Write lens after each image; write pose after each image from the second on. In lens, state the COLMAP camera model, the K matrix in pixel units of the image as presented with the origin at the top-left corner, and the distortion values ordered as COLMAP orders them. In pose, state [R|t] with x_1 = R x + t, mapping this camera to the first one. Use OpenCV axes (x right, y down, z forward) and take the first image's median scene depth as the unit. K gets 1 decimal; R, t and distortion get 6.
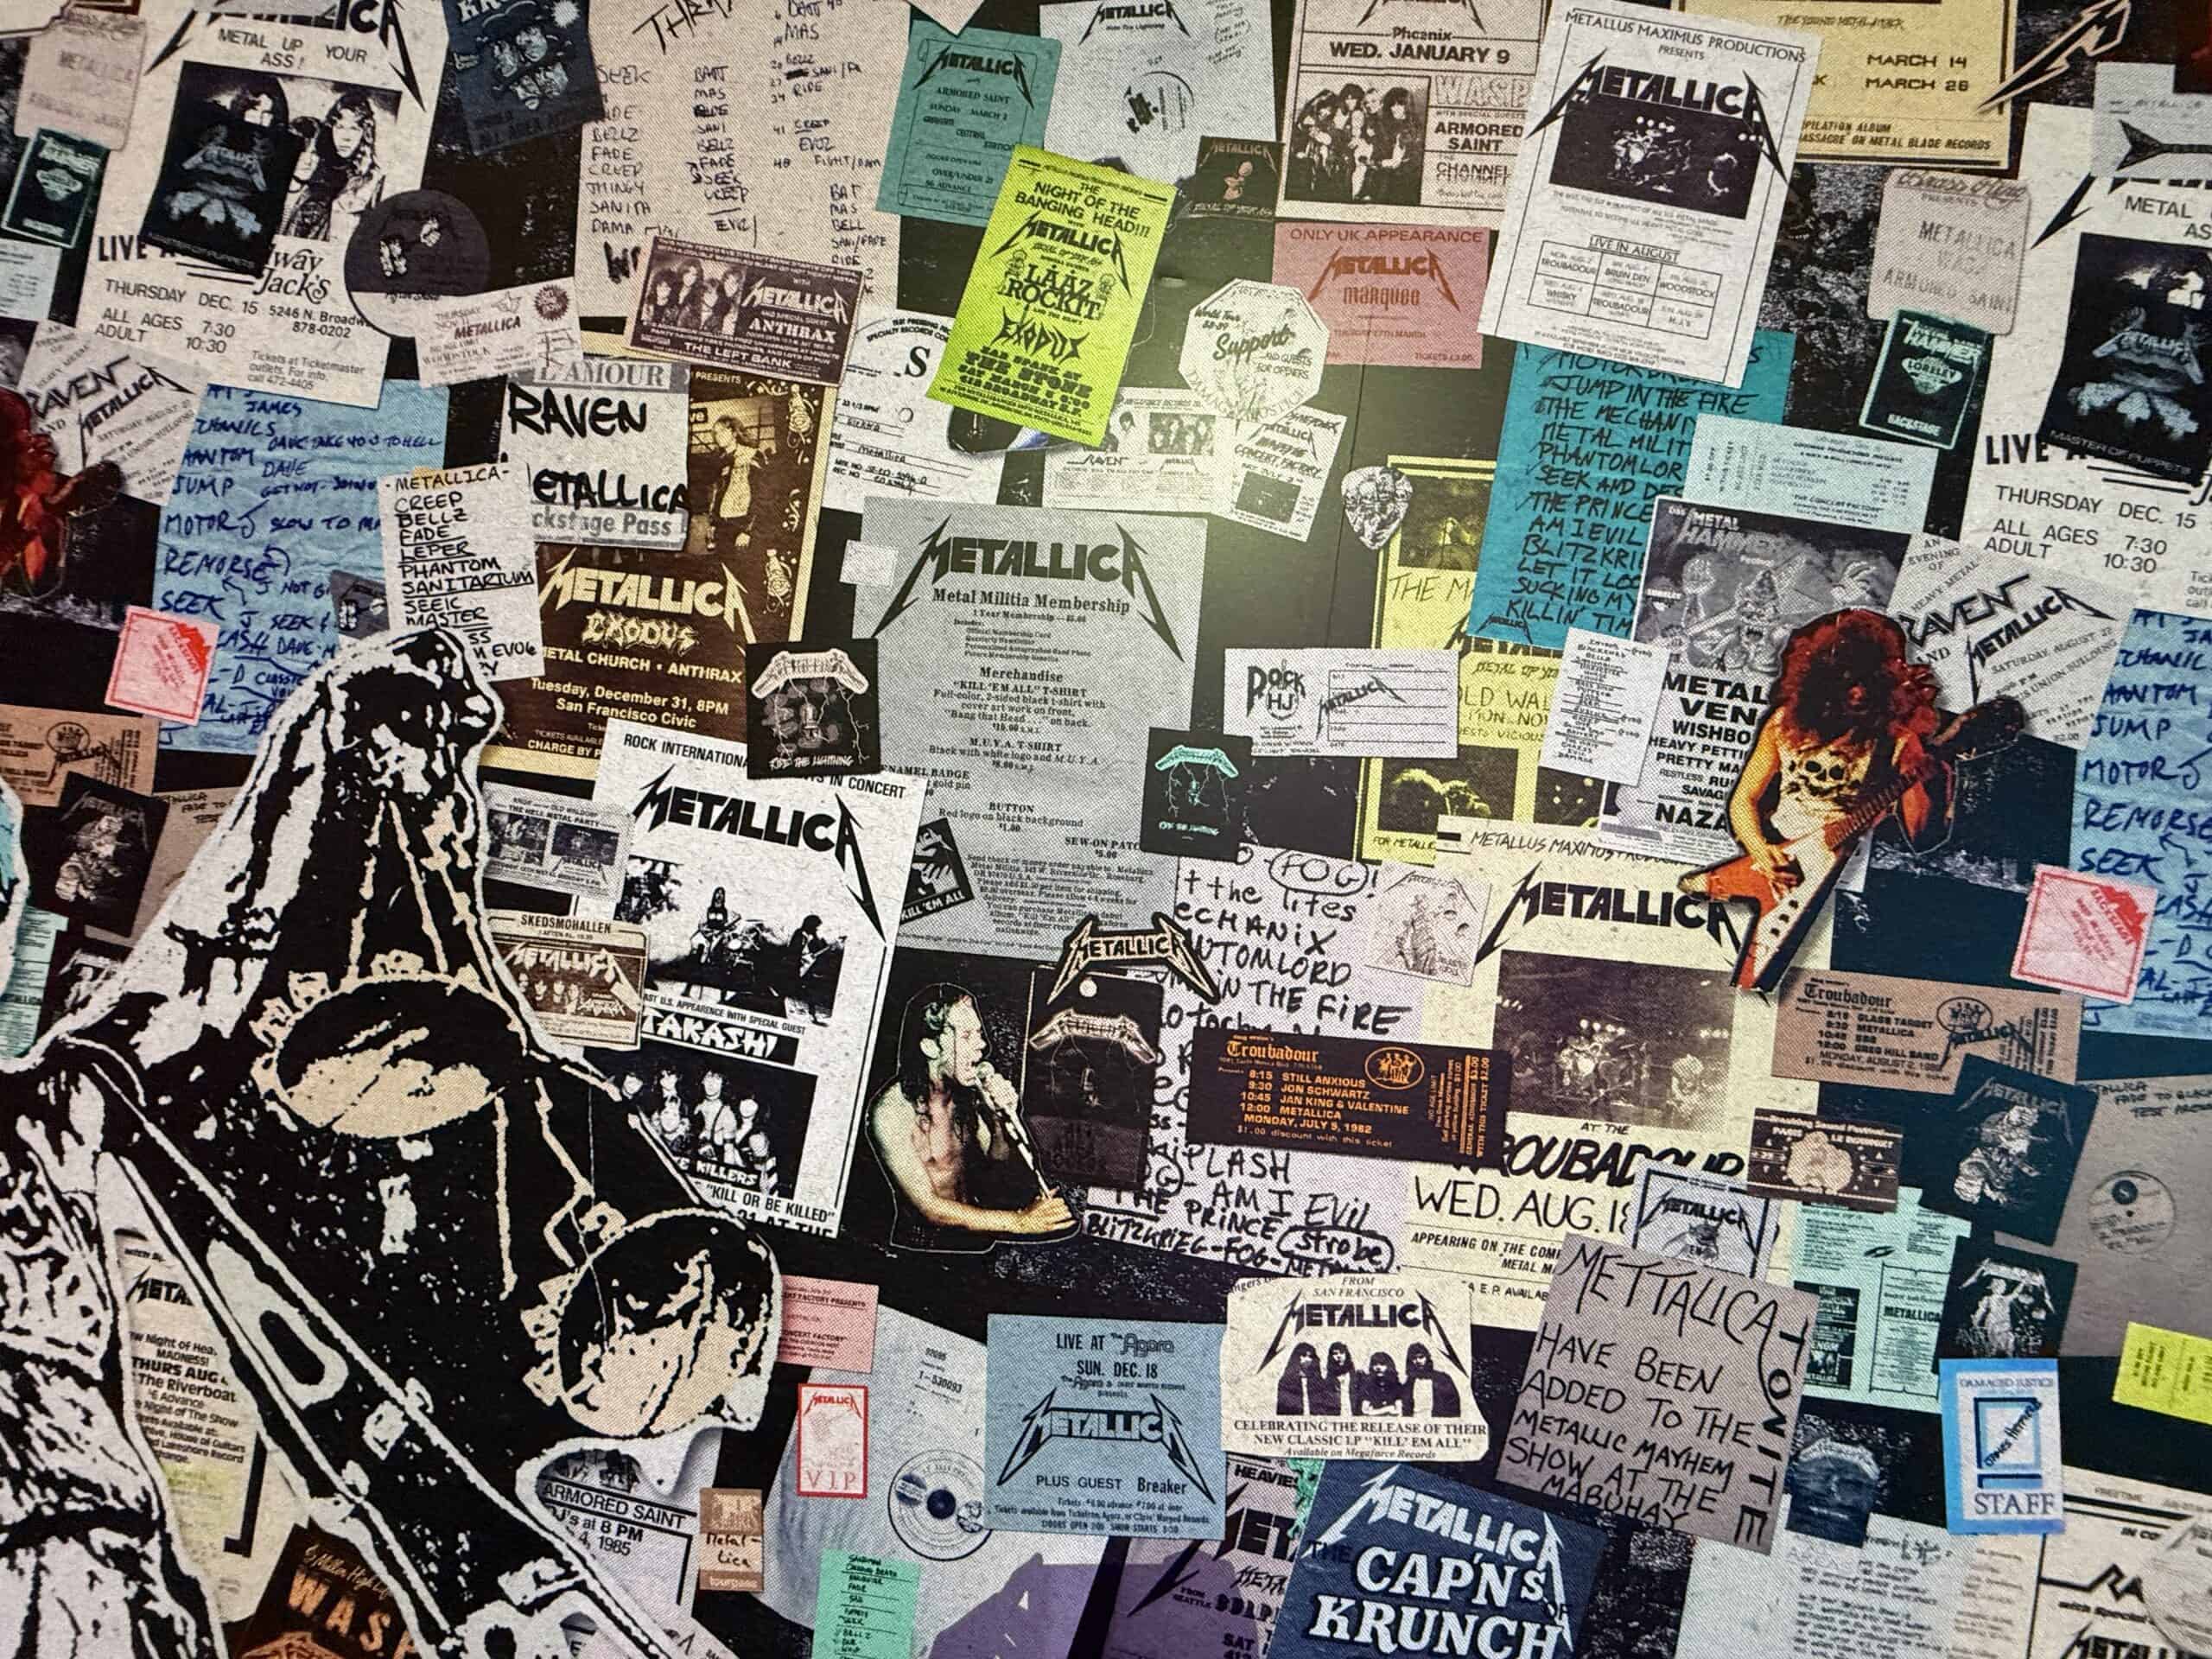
lens RADIAL K [[874.7, 0, 1105.6], [0, 874.7, 834.2], [0, 0, 1]] dist [0.001234, -0.000148]
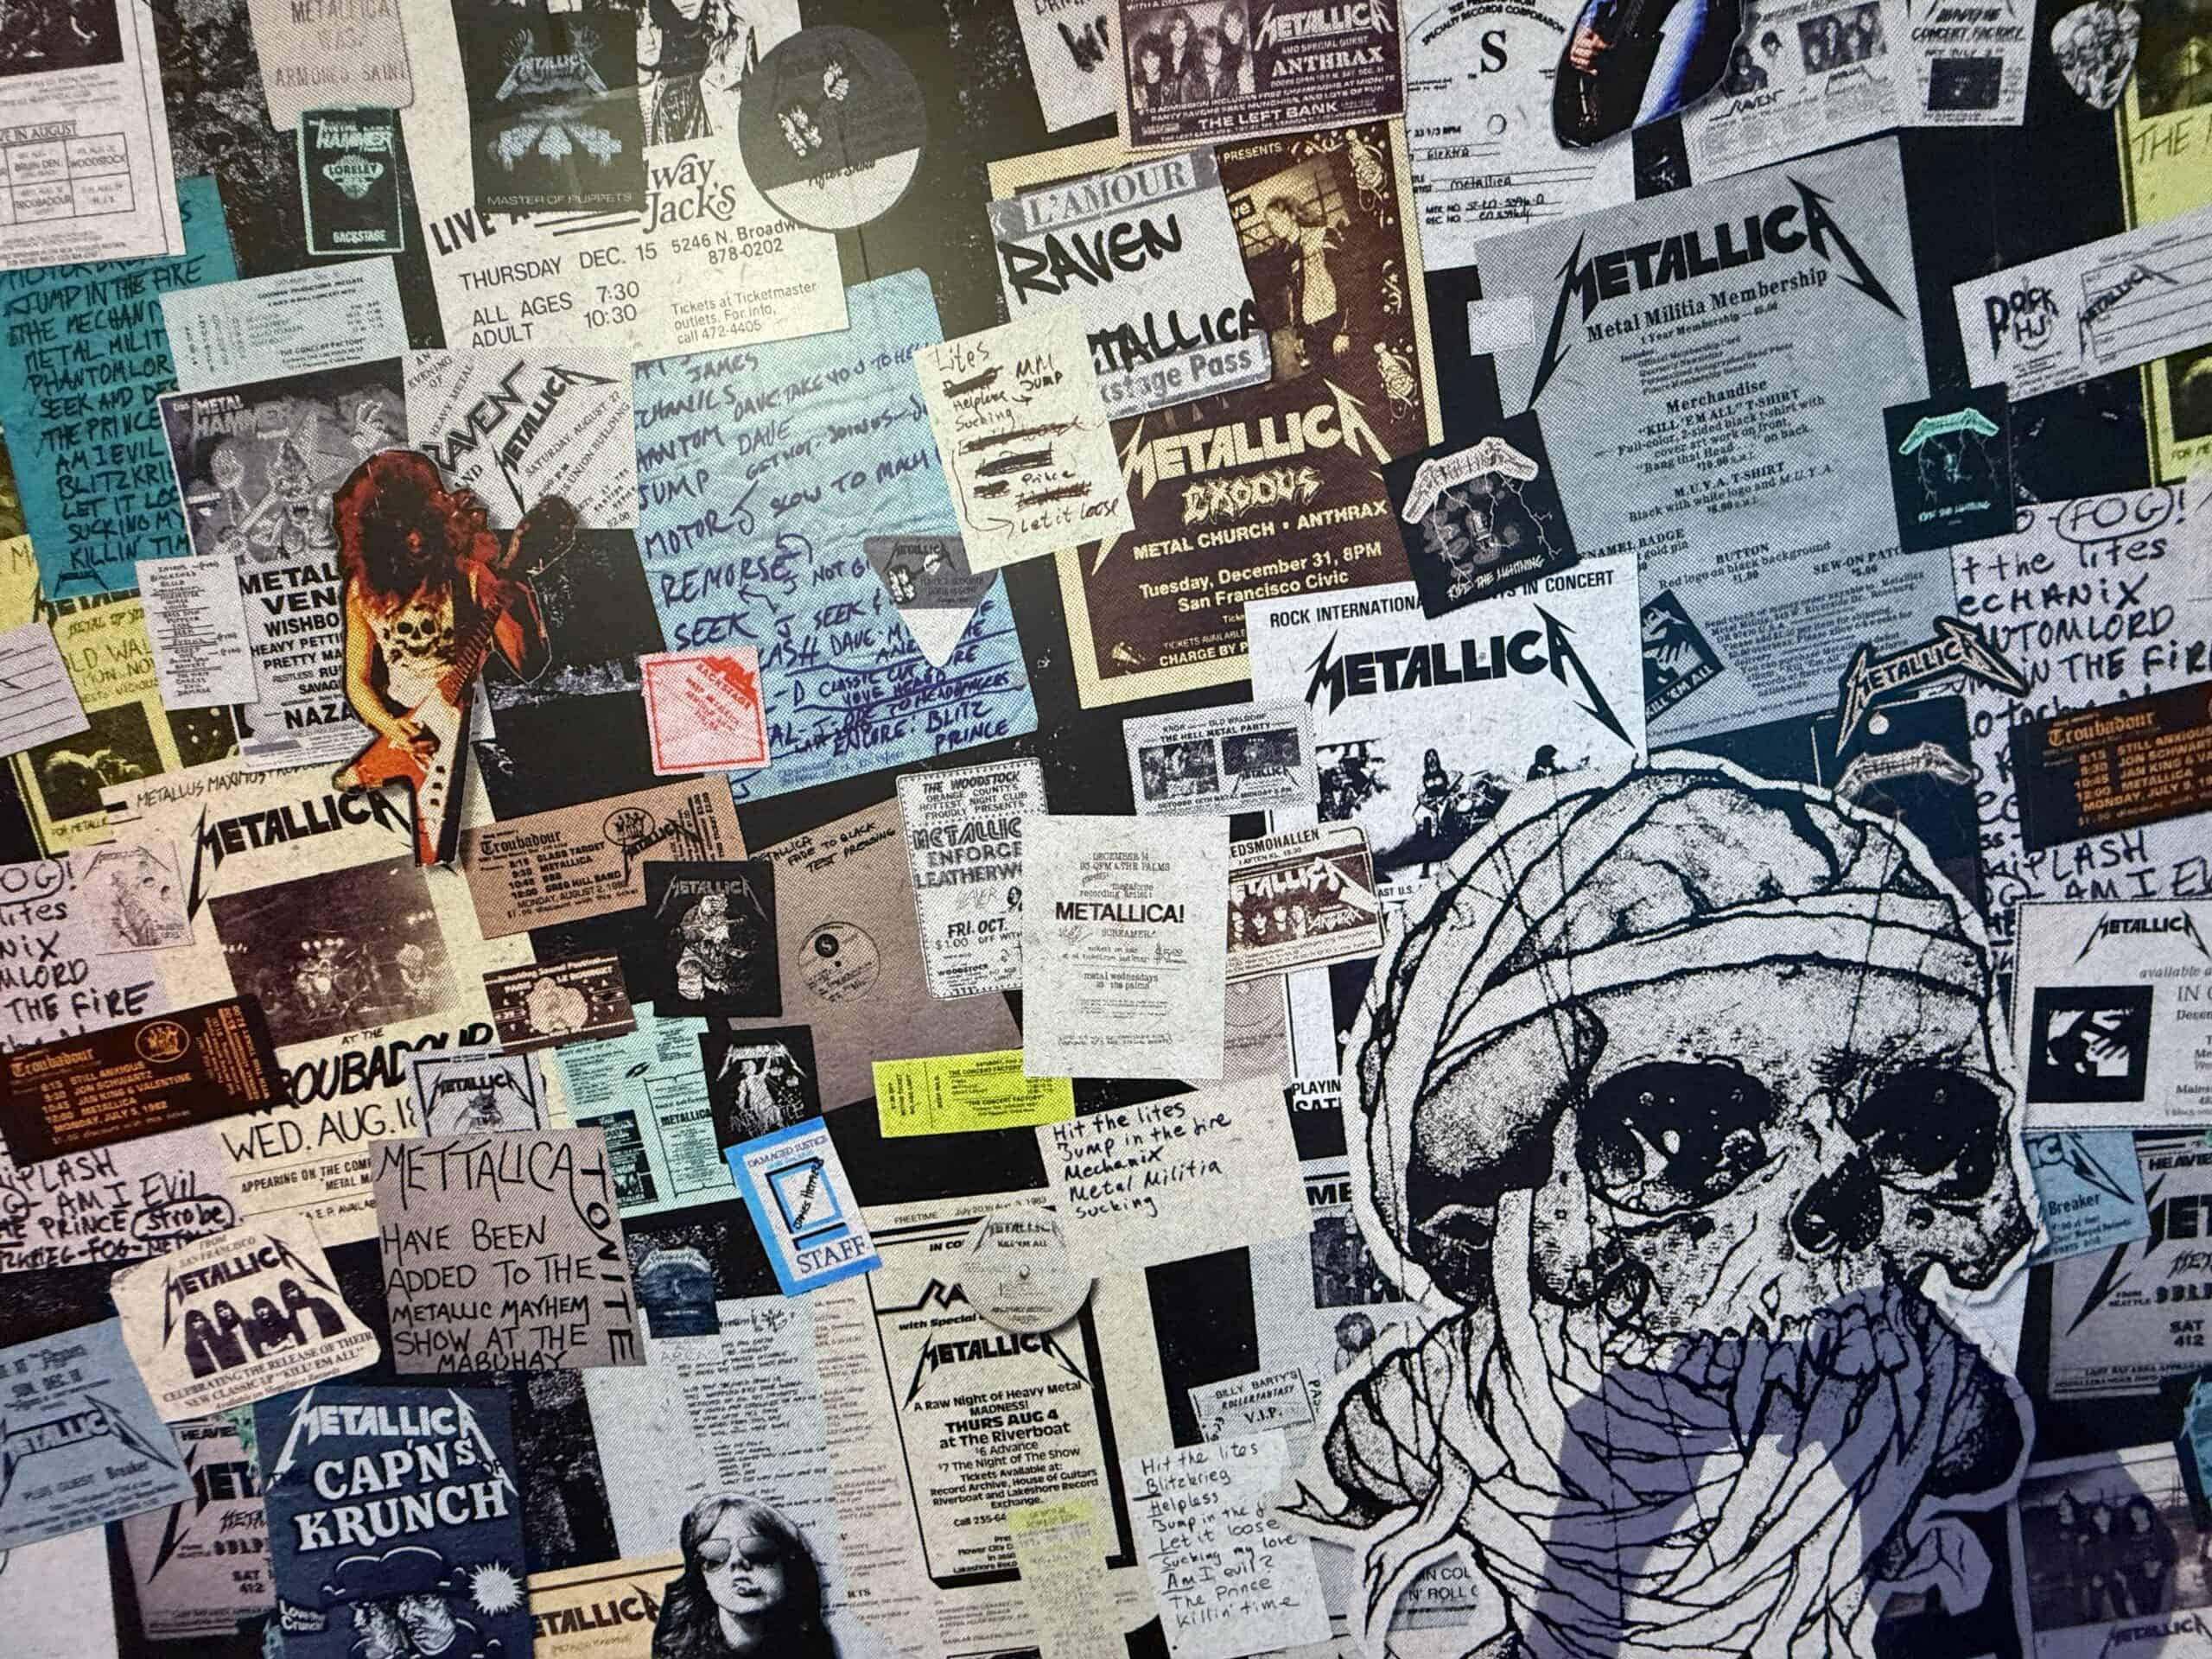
lens RADIAL K [[874.7, 0, 1105.4], [0, 874.7, 825.3], [0, 0, 1]] dist [0.001234, -0.000148]
pose [[0.952088, -0.305135, -0.020532, 1.487544], [0.305624, 0.946878, 0.100078, 0.266871], [-0.011097, -0.101558, 0.994768, 0.008078]]
